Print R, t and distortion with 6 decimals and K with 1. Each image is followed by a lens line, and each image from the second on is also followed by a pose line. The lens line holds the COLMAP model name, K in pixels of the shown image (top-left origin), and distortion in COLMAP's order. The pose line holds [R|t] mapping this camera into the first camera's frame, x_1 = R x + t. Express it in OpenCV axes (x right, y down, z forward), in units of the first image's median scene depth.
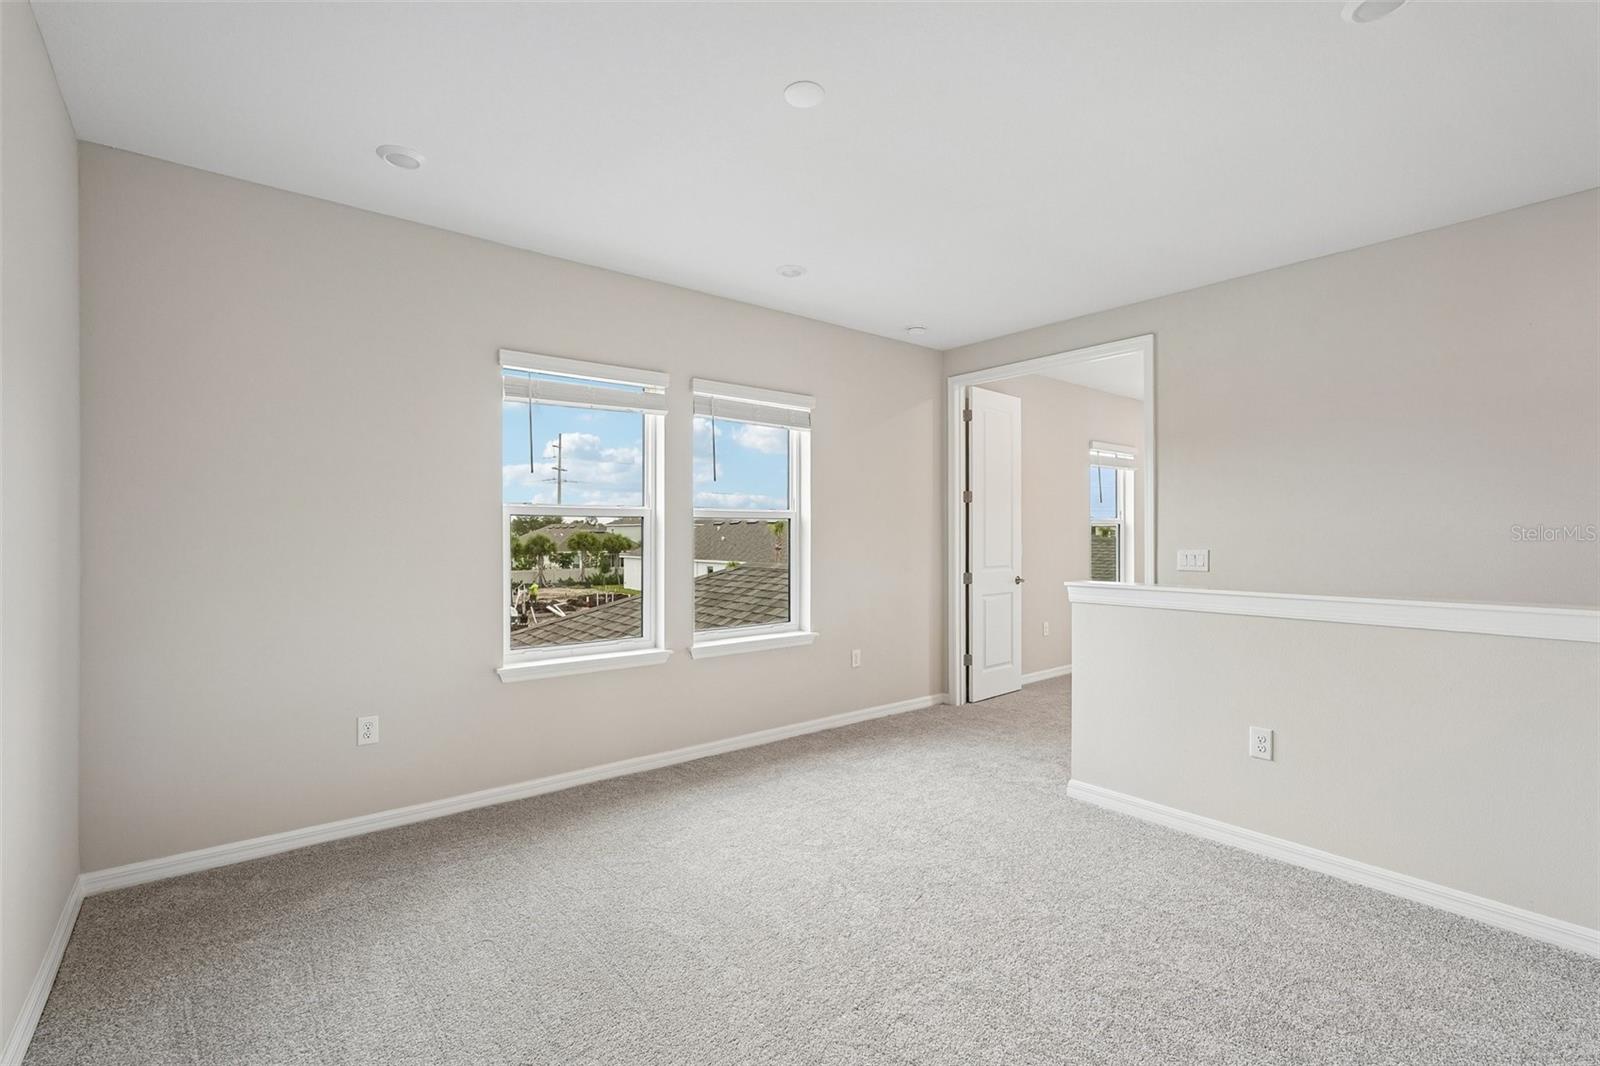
lens RADIAL K [[724.1, 0, 800.0], [0, 724.1, 533.0], [0, 0, 1]] dist [0.000264, 0.000098]
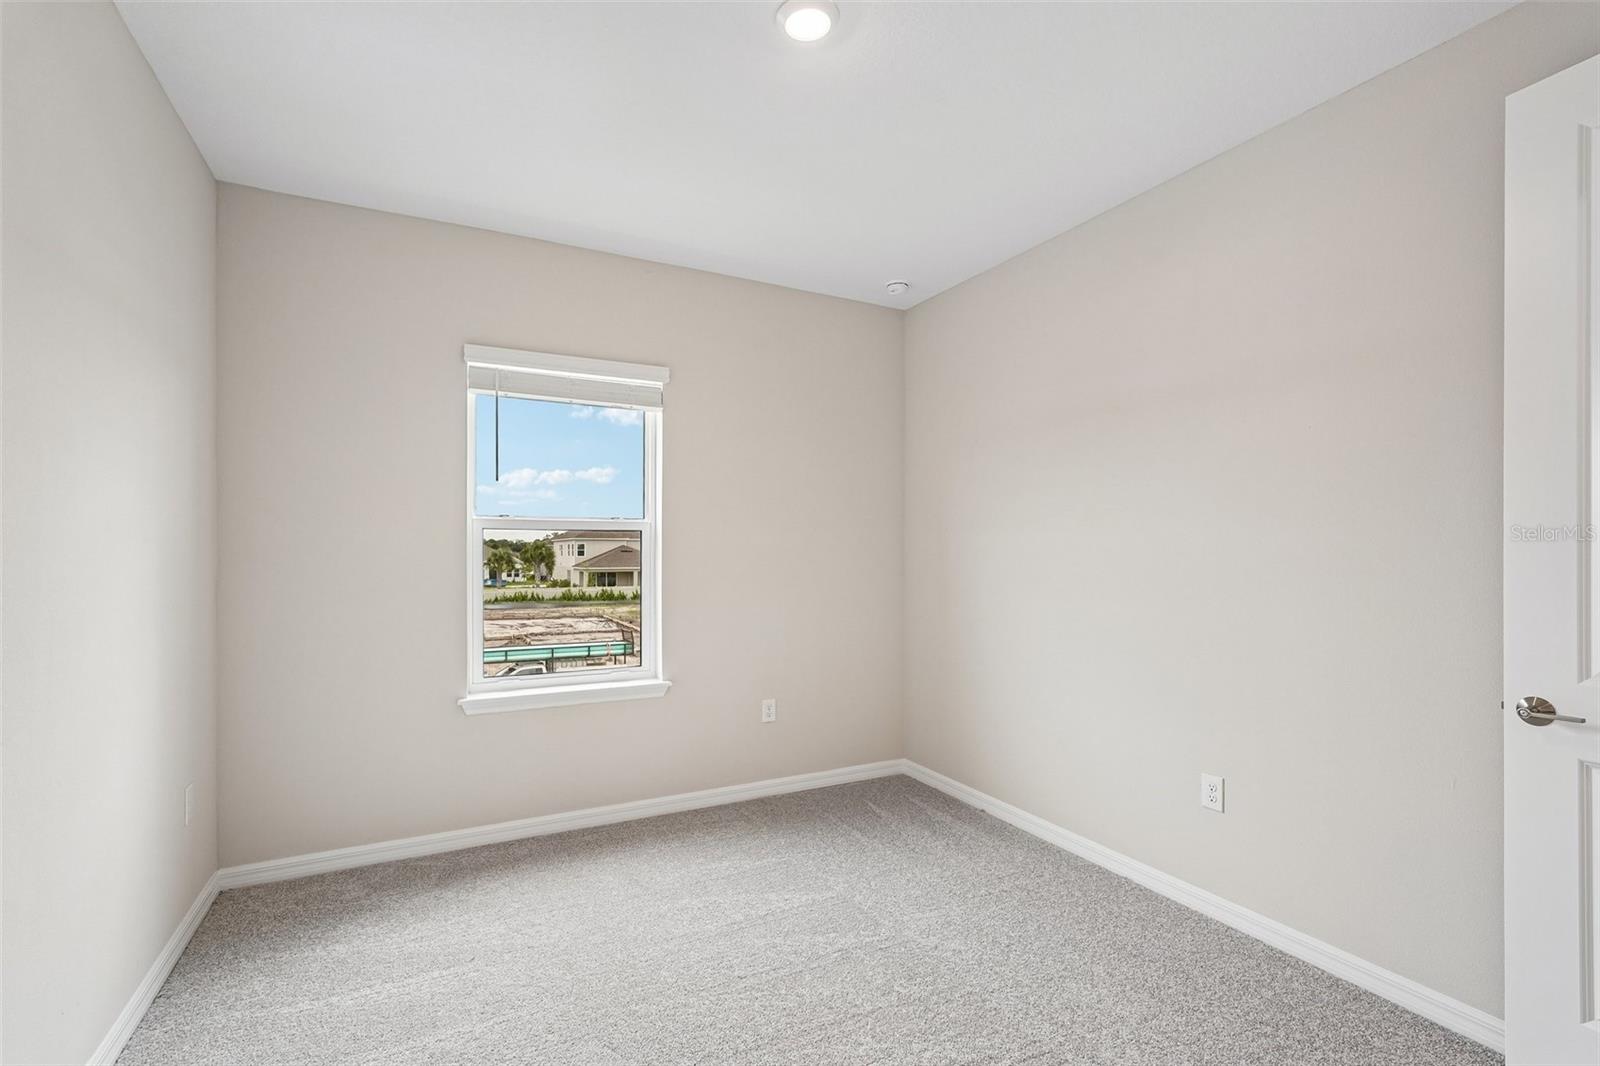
lens RADIAL K [[742.1, 0, 840.2], [0, 742.1, 554.3], [0, 0, 1]] dist [-0.001599, -0.000213]
pose [[0.985734, 0.000684, -0.168311, 0.201443], [0.000438, 0.999978, 0.006628, 0.000897], [0.168312, -0.006607, 0.985712, 0.166658]]
